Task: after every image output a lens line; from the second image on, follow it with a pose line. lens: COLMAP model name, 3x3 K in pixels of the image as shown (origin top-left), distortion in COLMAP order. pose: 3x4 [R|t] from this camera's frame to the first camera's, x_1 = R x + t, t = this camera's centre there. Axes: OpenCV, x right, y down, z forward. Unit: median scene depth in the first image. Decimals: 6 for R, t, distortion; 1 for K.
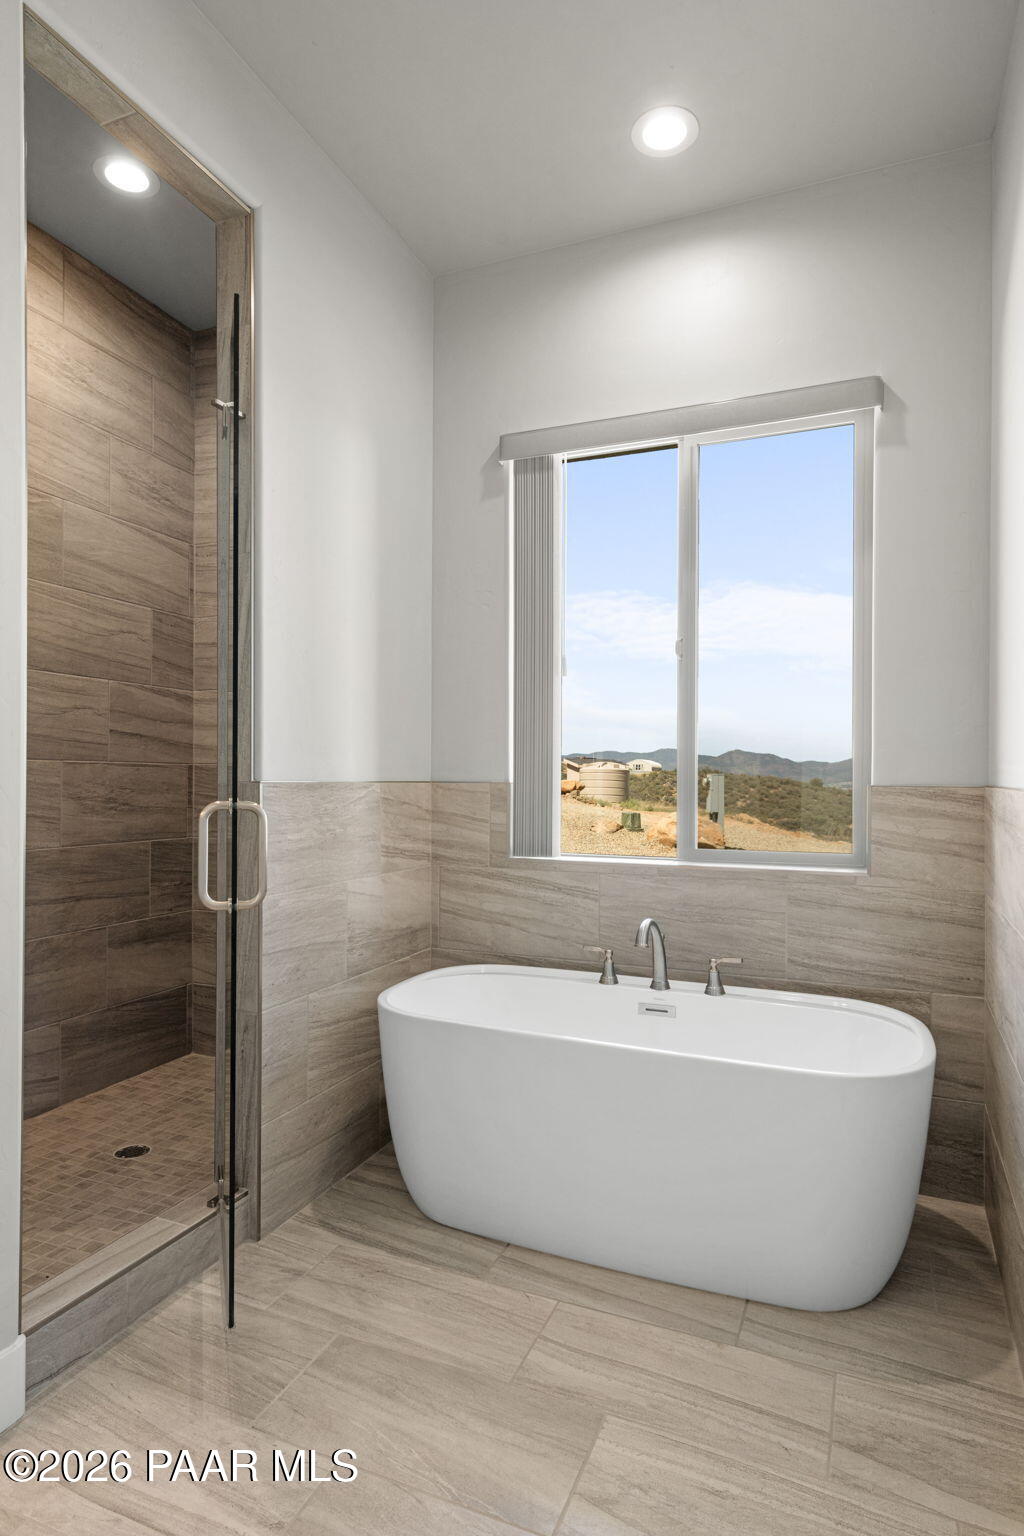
lens RADIAL K [[903.1, 0, 512.0], [0, 903.1, 768.0], [0, 0, 1]] dist [0.003627, 0.003745]
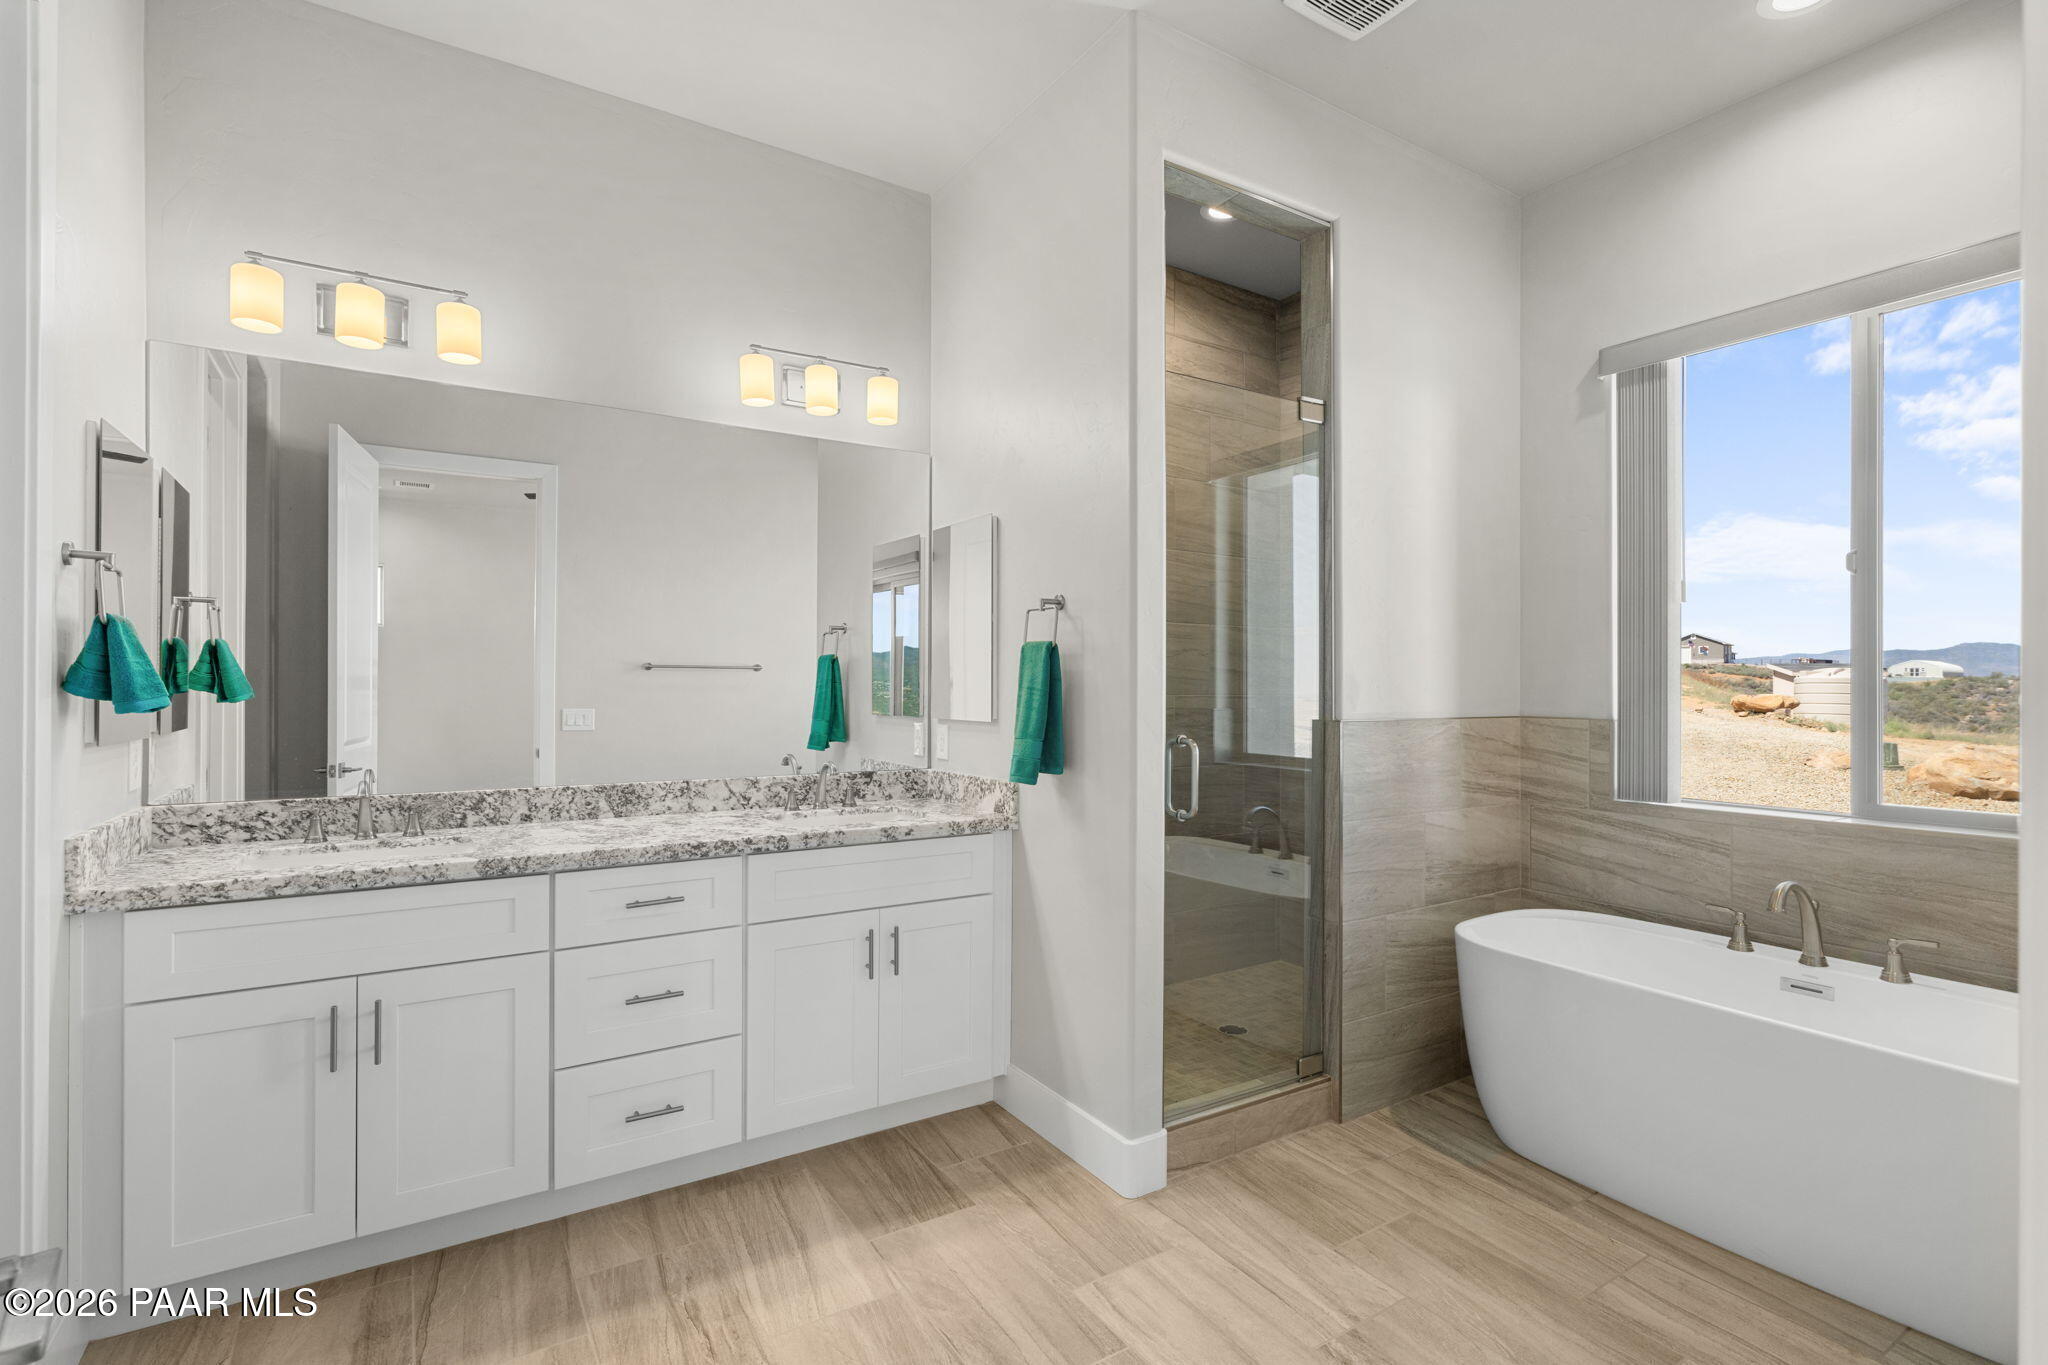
lens RADIAL K [[964.1, 0, 1024.0], [0, 964.1, 682.5], [0, 0, 1]] dist [0.002422, 0.000570]
pose [[0.829707, -0.002480, -0.558193, 0.056212], [0.003233, 0.999995, 0.000361, -0.028154], [0.558190, -0.002104, 0.829711, -0.187162]]
